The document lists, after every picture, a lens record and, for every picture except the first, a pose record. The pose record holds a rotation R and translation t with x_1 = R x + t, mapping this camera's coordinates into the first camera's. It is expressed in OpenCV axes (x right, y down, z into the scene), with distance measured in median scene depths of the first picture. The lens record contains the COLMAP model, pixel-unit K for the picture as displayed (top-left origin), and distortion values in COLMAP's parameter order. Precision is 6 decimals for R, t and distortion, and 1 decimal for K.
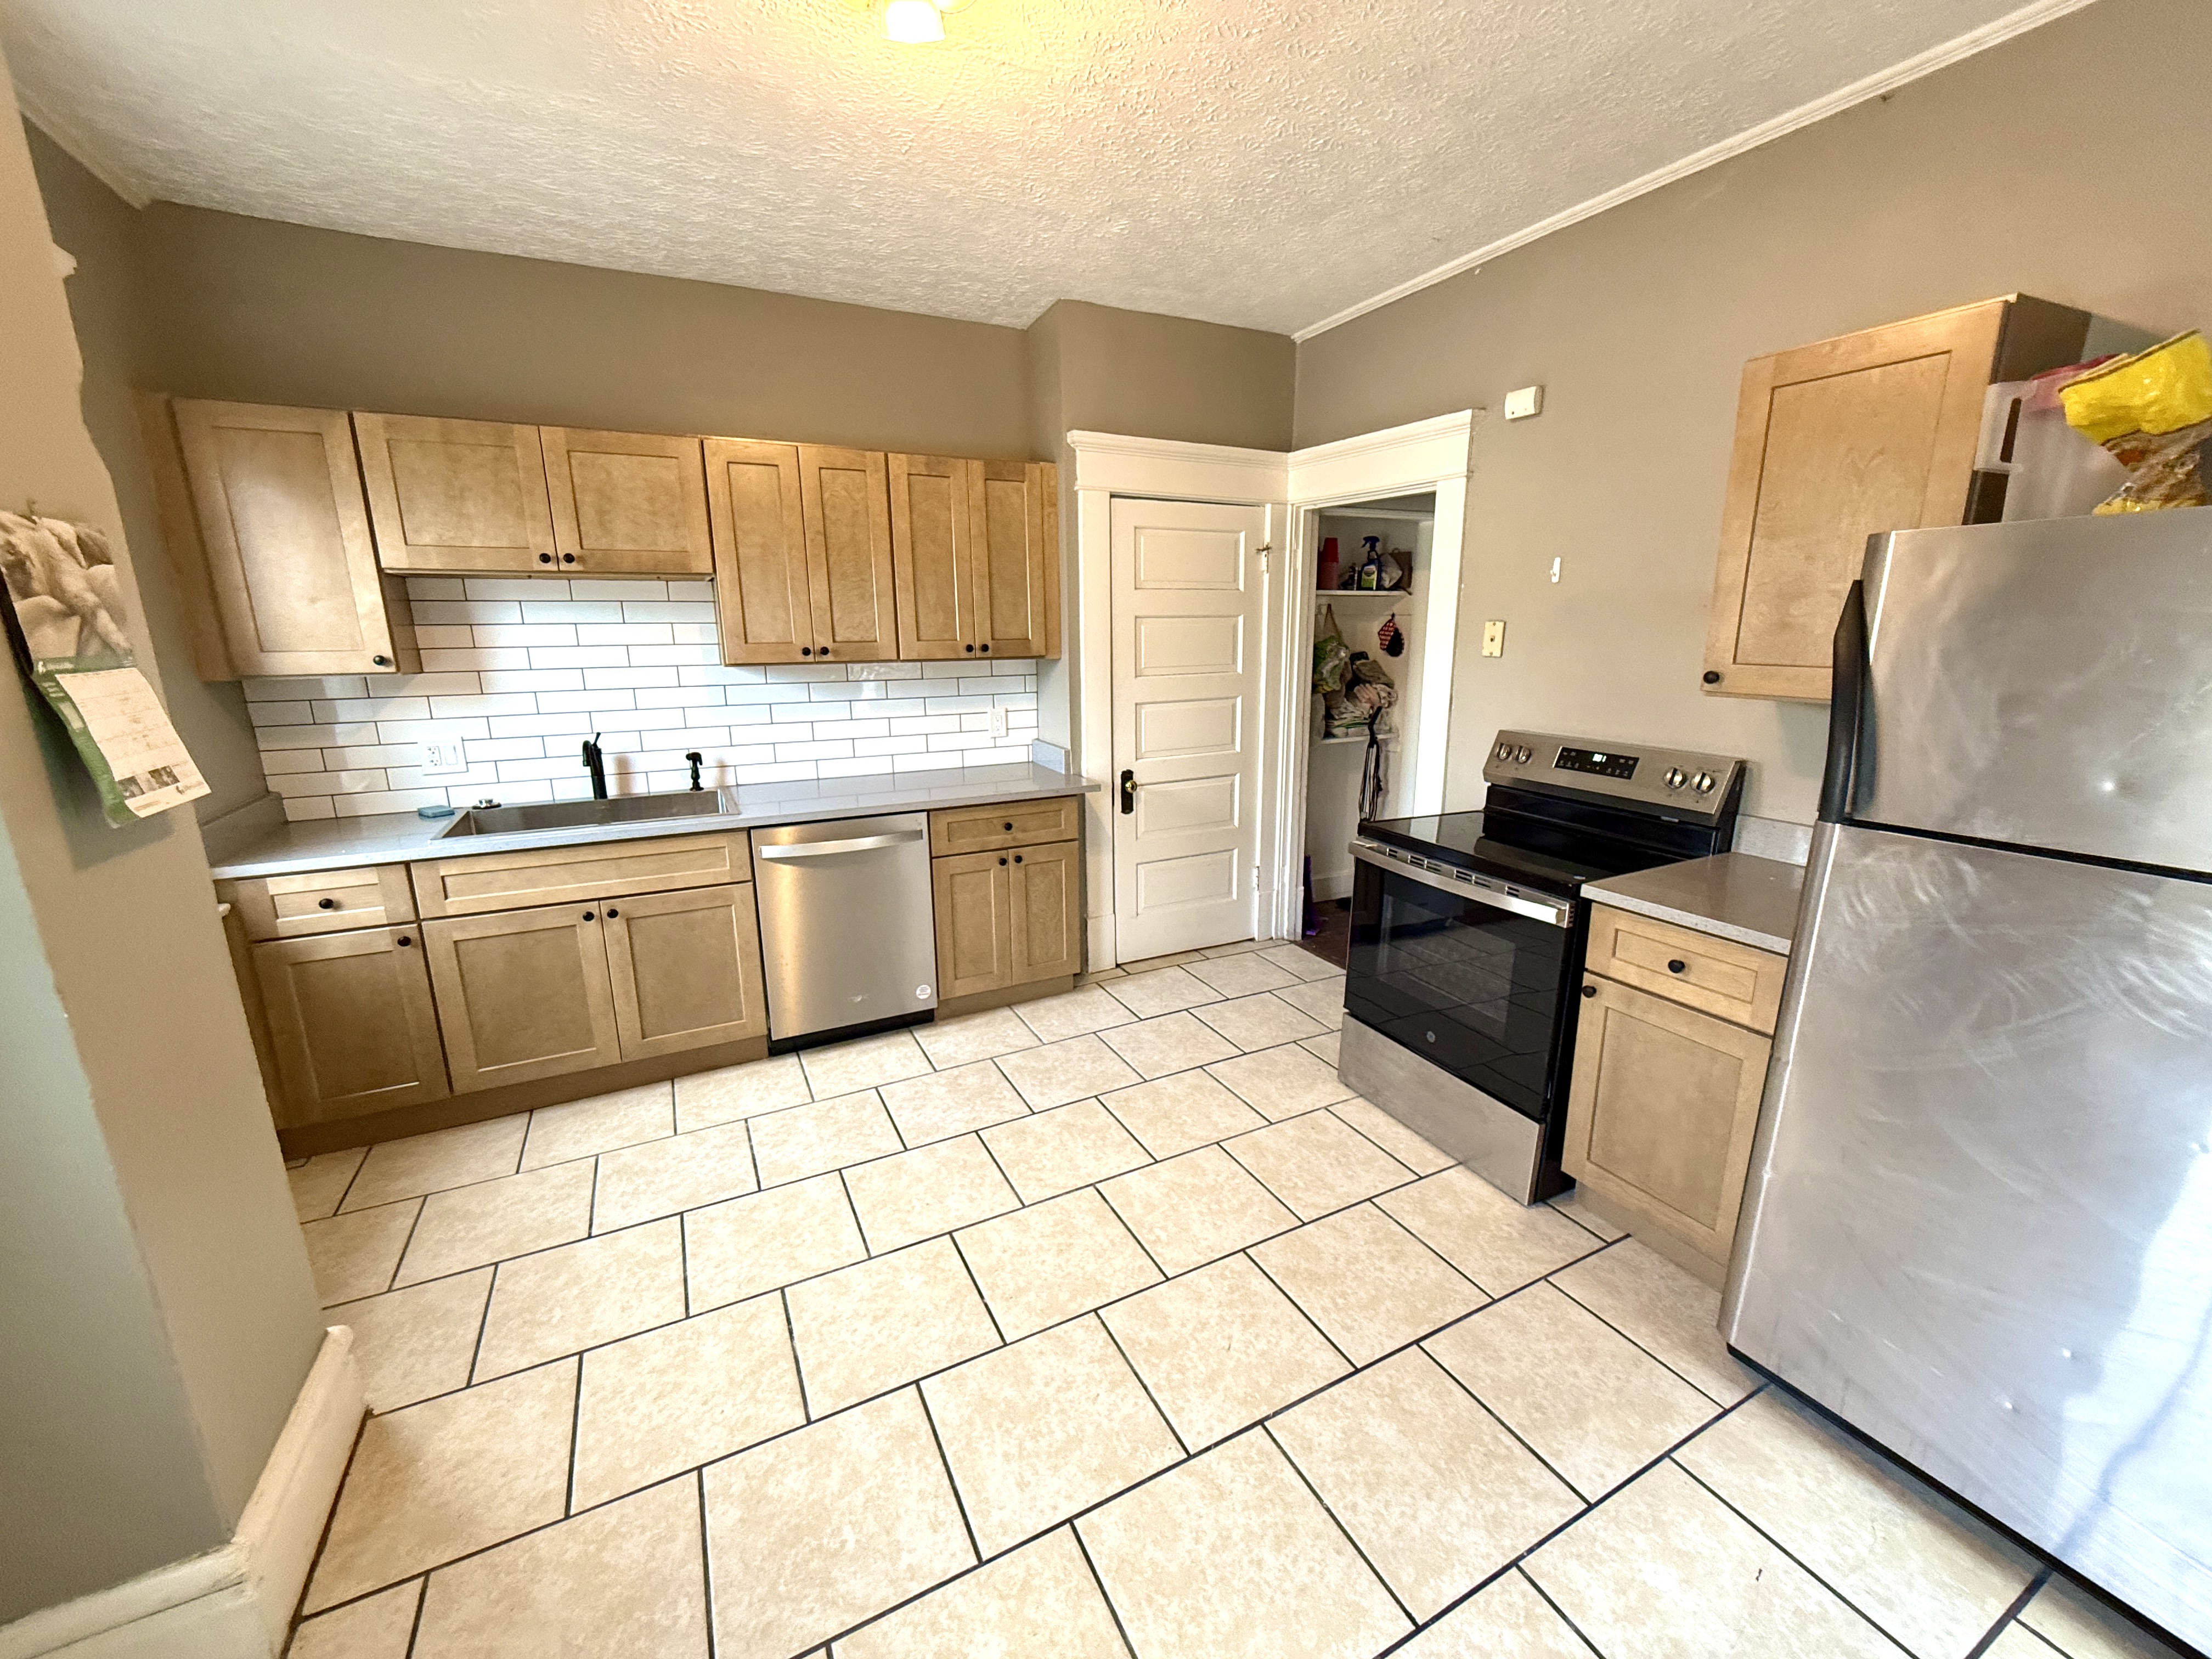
lens RADIAL K [[876.6, 0, 1106.0], [0, 876.6, 829.5], [0, 0, 1]] dist [0.000091, 0.000042]
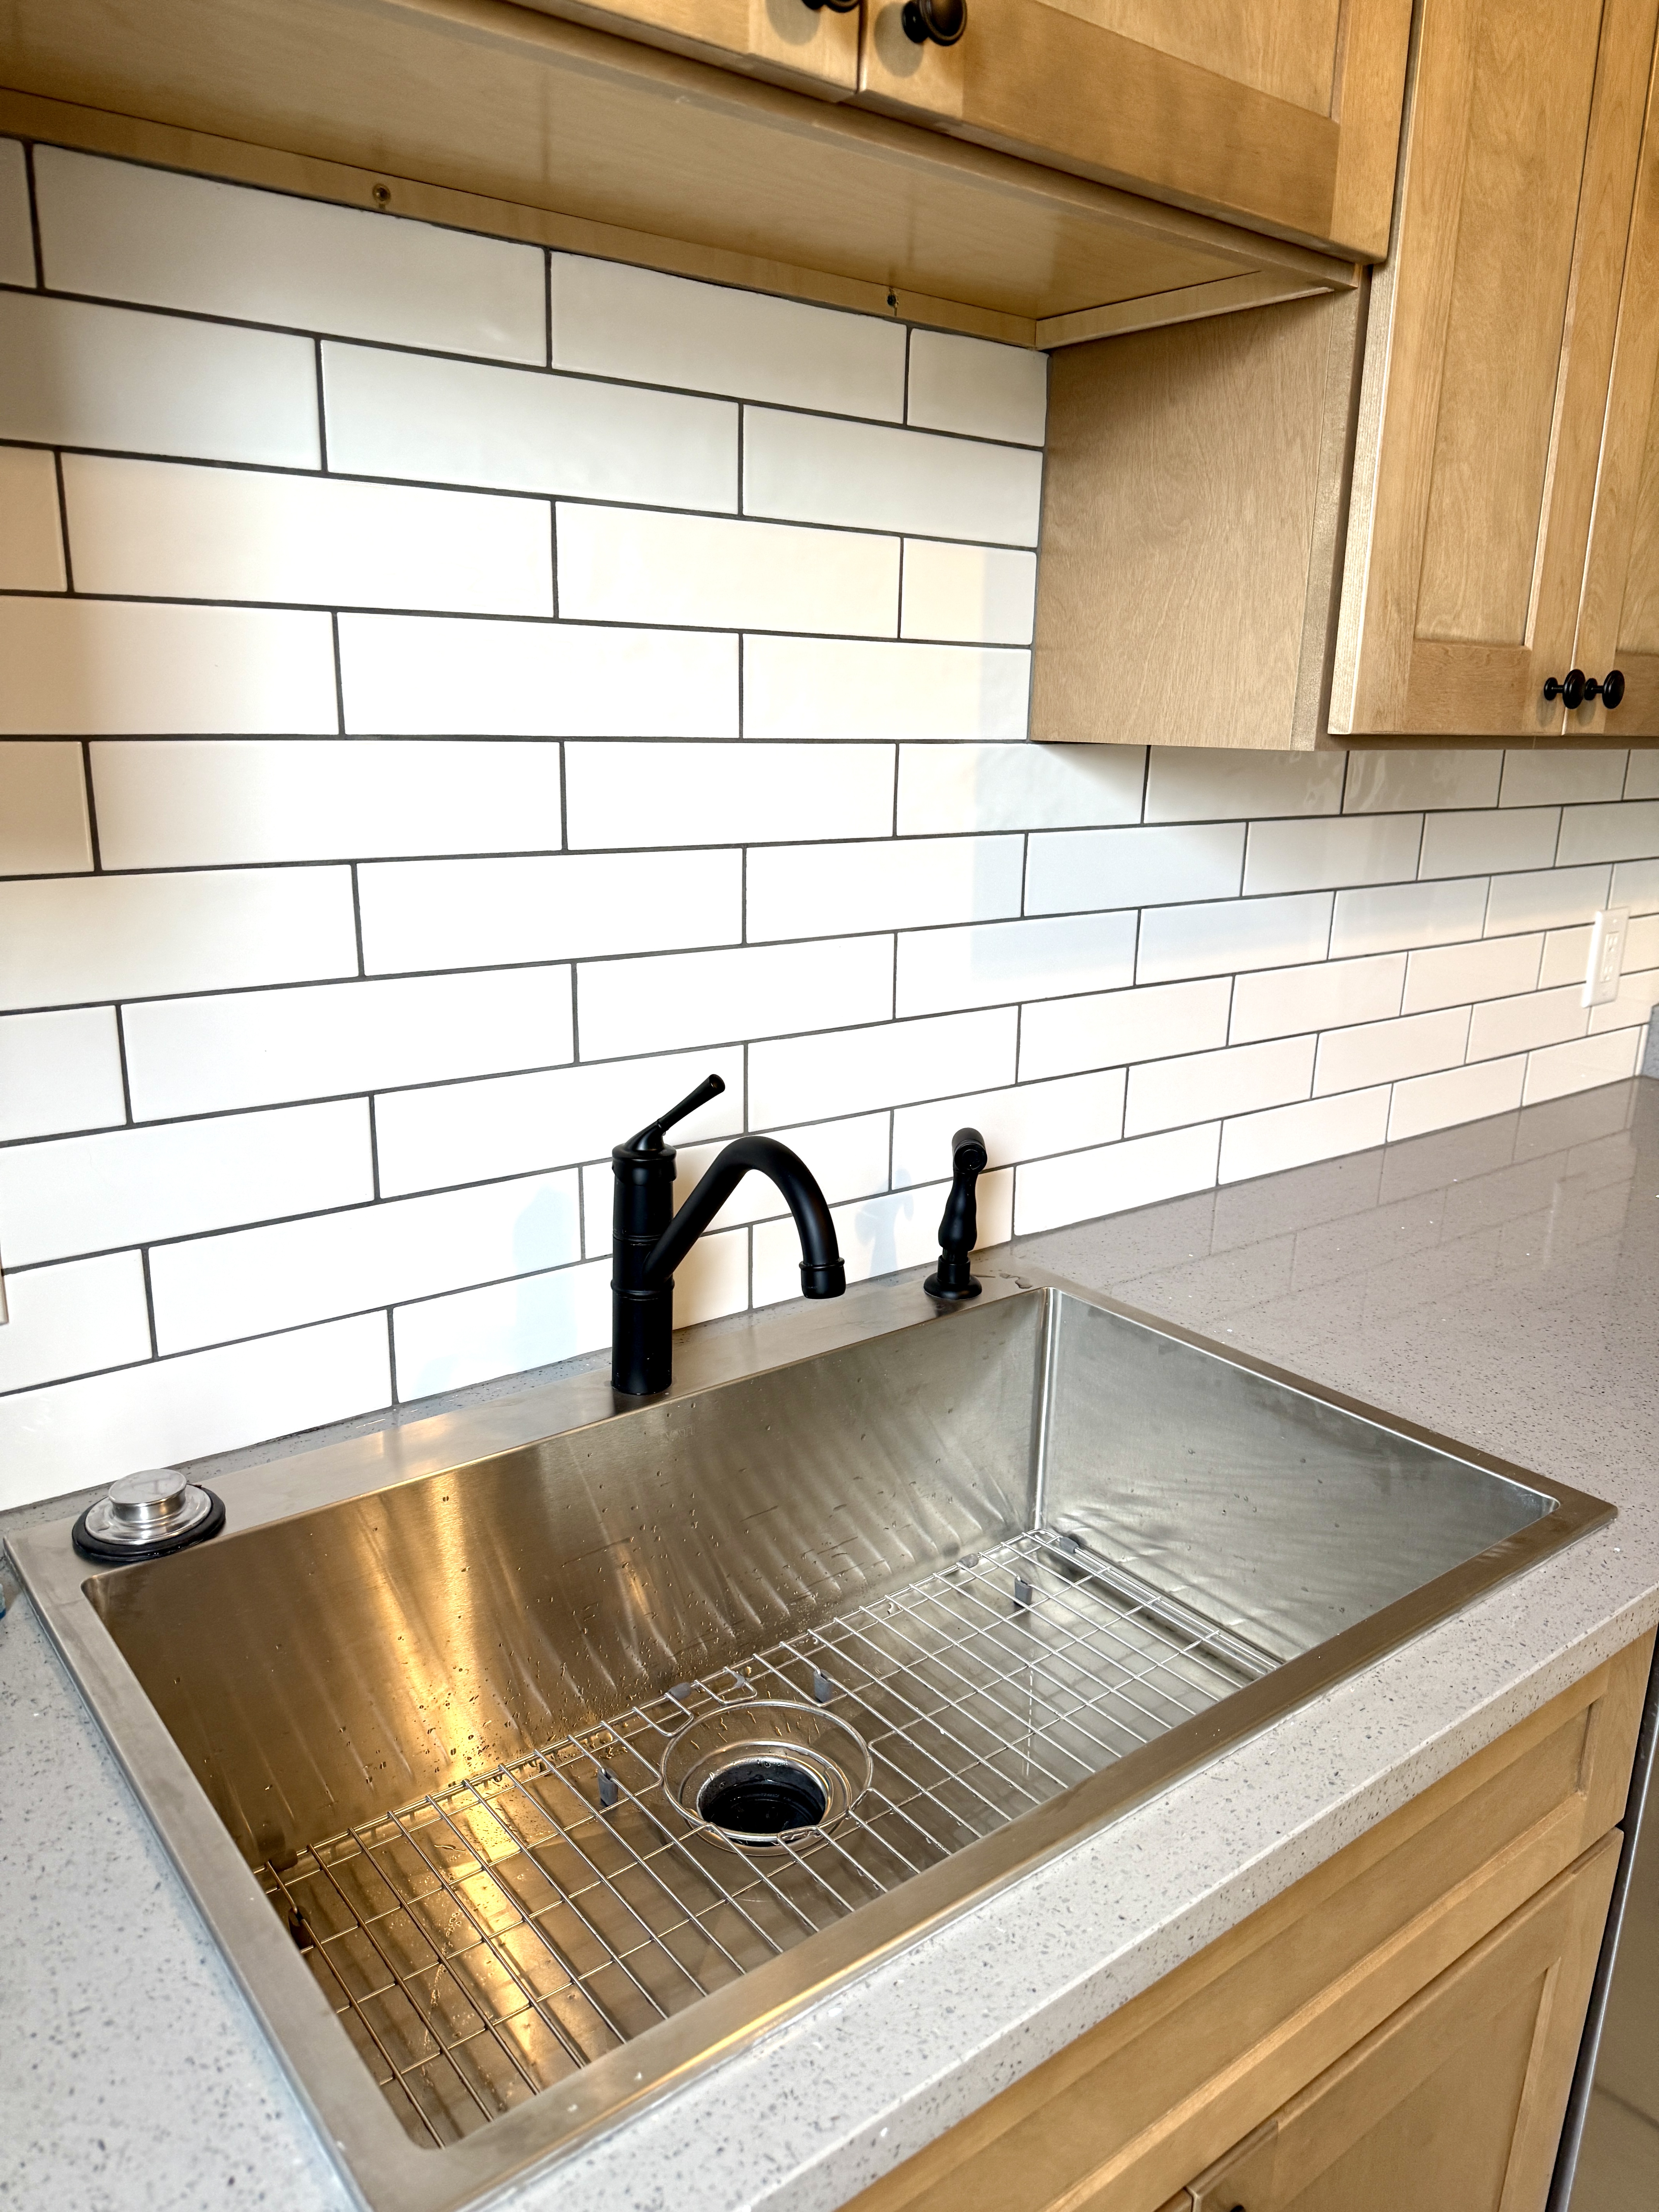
lens RADIAL K [[1576.8, 0, 829.5], [0, 1576.8, 1106.0], [0, 0, 1]] dist [0.009618, 0.002659]
pose [[0.980275, -0.018502, 0.196769, -0.601482], [0.012706, 0.999449, 0.030680, -0.111032], [-0.197228, -0.027574, 0.979970, 0.634121]]
